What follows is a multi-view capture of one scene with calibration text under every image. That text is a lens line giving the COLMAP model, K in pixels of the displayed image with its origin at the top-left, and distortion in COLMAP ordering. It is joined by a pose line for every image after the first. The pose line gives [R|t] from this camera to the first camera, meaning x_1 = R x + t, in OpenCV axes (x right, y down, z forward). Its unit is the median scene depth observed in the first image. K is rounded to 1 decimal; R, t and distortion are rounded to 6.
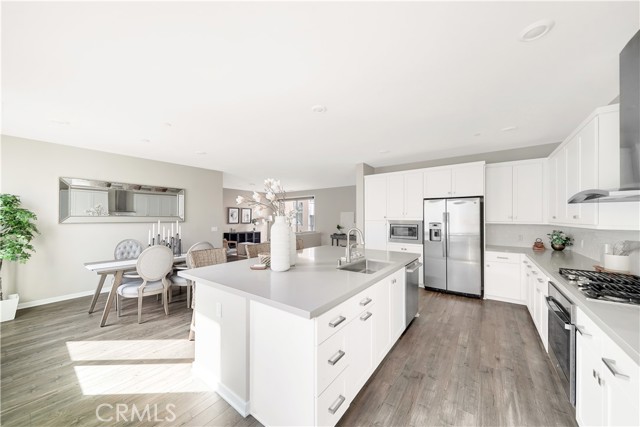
lens RADIAL K [[218.9, 0, 345.7], [0, 218.9, 214.9], [0, 0, 1]] dist [-0.000509, -0.000153]
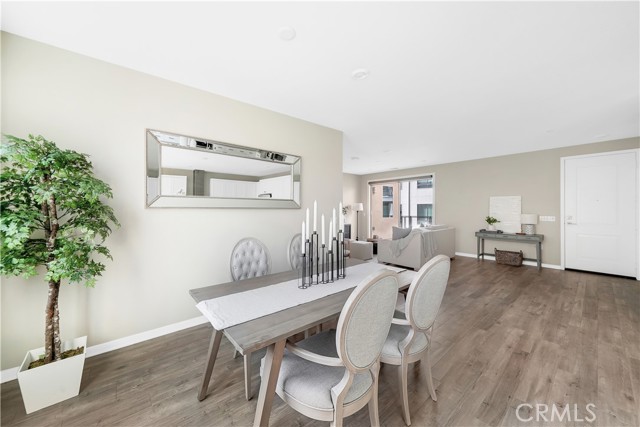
lens RADIAL K [[251.4, 0, 347.9], [0, 251.4, 206.3], [0, 0, 1]] dist [-0.001465, -0.000109]
pose [[0.972729, 0.005628, -0.231878, -0.662075], [-0.003983, 0.999963, 0.007562, 0.030821], [0.231912, -0.006432, 0.972715, 0.495495]]
